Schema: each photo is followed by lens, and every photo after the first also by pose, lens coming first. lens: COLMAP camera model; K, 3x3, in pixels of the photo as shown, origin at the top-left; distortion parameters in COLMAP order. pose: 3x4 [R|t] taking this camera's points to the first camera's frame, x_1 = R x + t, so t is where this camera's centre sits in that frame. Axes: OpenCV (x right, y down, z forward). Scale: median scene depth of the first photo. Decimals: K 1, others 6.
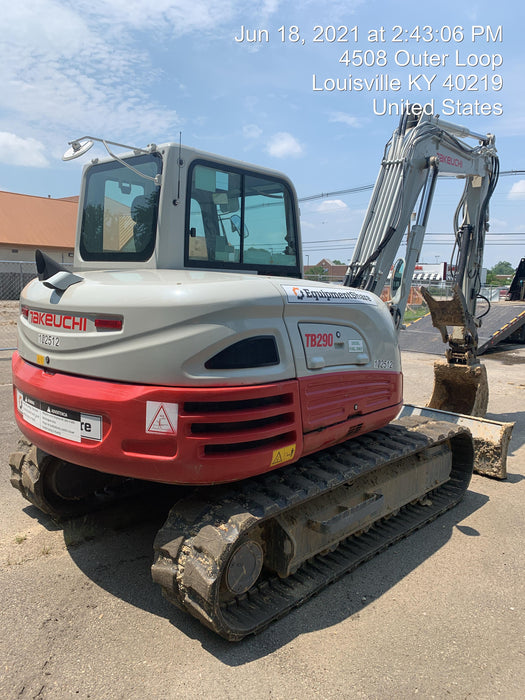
lens RADIAL K [[535.2, 0, 262.5], [0, 535.2, 350.0], [0, 0, 1]] dist [0.013006, -0.000033]
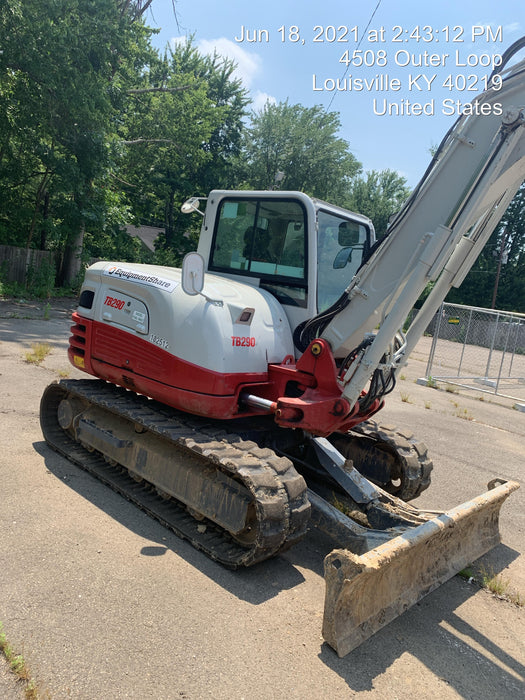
lens RADIAL K [[532.1, 0, 278.4], [0, 532.1, 351.7], [0, 0, 1]] dist [-0.043064, 0.002046]
pose [[0.039625, 0.092981, -0.994879, 1.659768], [-0.282802, 0.955995, 0.078083, -0.137223], [0.958360, 0.278260, 0.064176, 1.427852]]
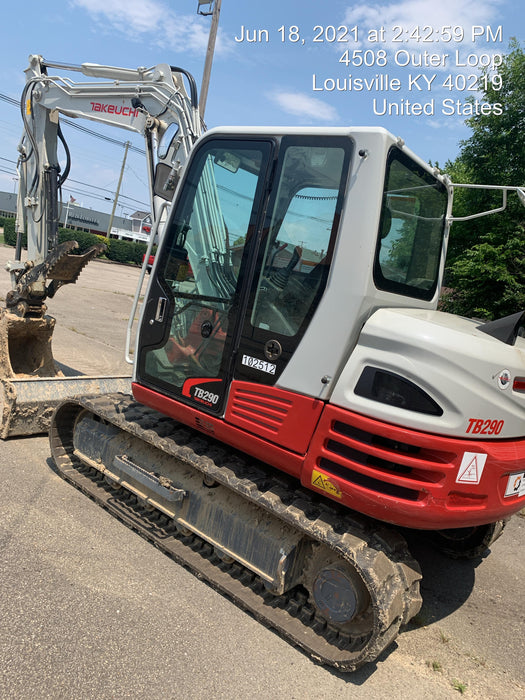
lens RADIAL K [[532.1, 0, 278.4], [0, 532.1, 351.7], [0, 0, 1]] dist [-0.043064, 0.002046]
pose [[-0.092618, -0.180673, 0.979173, -1.366711], [-0.081161, 0.981497, 0.173425, -0.267274], [-0.992388, -0.063408, -0.105568, 1.654904]]
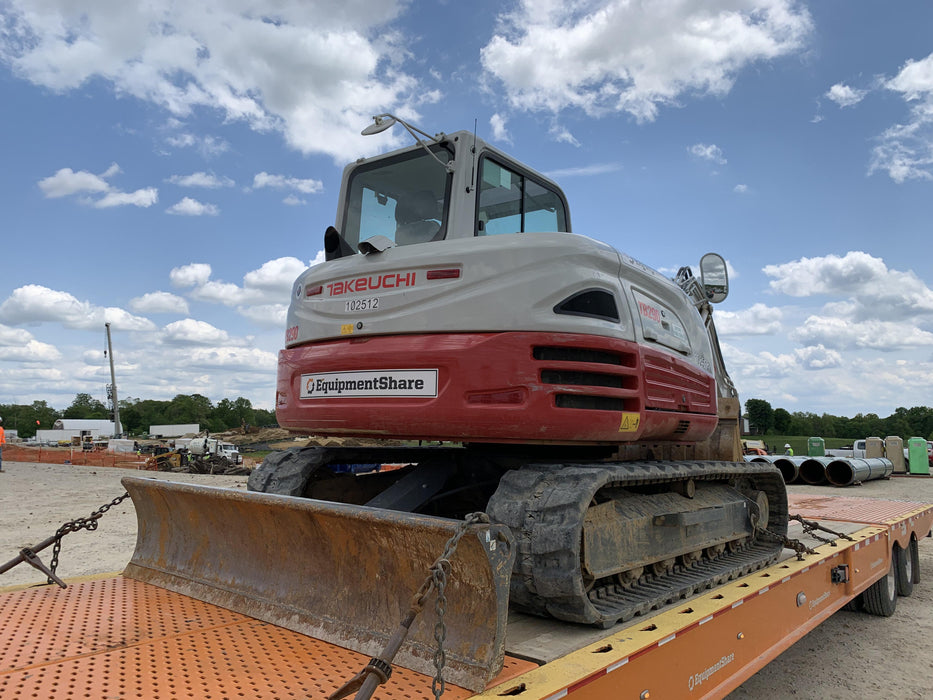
lens RADIAL K [[711.9, 0, 448.6], [0, 711.9, 351.8], [0, 0, 1]] dist [0.070109, -0.001068]
pose [[0.998187, 0.003812, 0.060074, -0.324438], [0.009912, 0.973961, -0.226500, 0.339291], [-0.059373, 0.226685, 0.972157, -0.177718]]
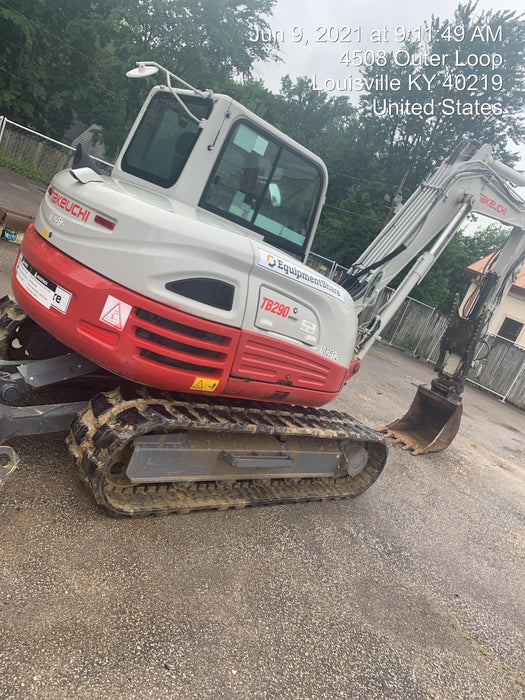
lens RADIAL K [[534.1, 0, 262.5], [0, 534.1, 350.0], [0, 0, 1]] dist [0.070109, -0.001068]
pose [[0.926305, 0.373723, -0.047862, 0.176268], [-0.371444, 0.927094, 0.050265, 0.019944], [0.063158, -0.028782, 0.997588, -0.150051]]
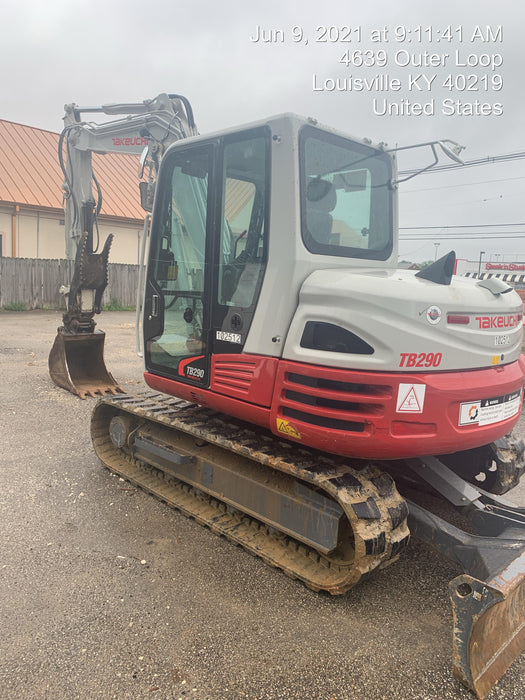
lens RADIAL K [[547.4, 0, 263.8], [0, 547.4, 357.5], [0, 0, 1]] dist [0.003161, -0.000172]
pose [[0.060292, -0.171863, 0.983274, -1.563457], [0.082070, 0.982585, 0.166710, -0.214209], [-0.994801, 0.070646, 0.073347, 1.420713]]
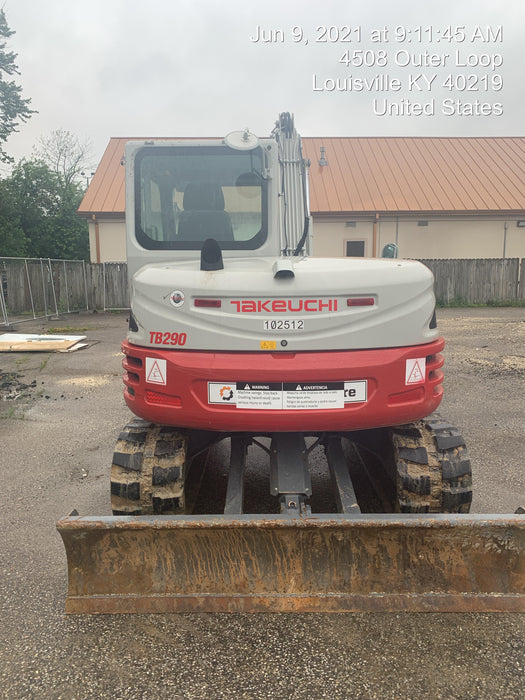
lens RADIAL K [[547.0, 0, 260.6], [0, 547.0, 346.0], [0, 0, 1]] dist [0.105615, 0.000375]
pose [[0.757866, -0.129465, 0.639436, -1.140634], [0.117035, 0.991192, 0.061974, -0.049670], [-0.641827, 0.027868, 0.766343, 0.197293]]
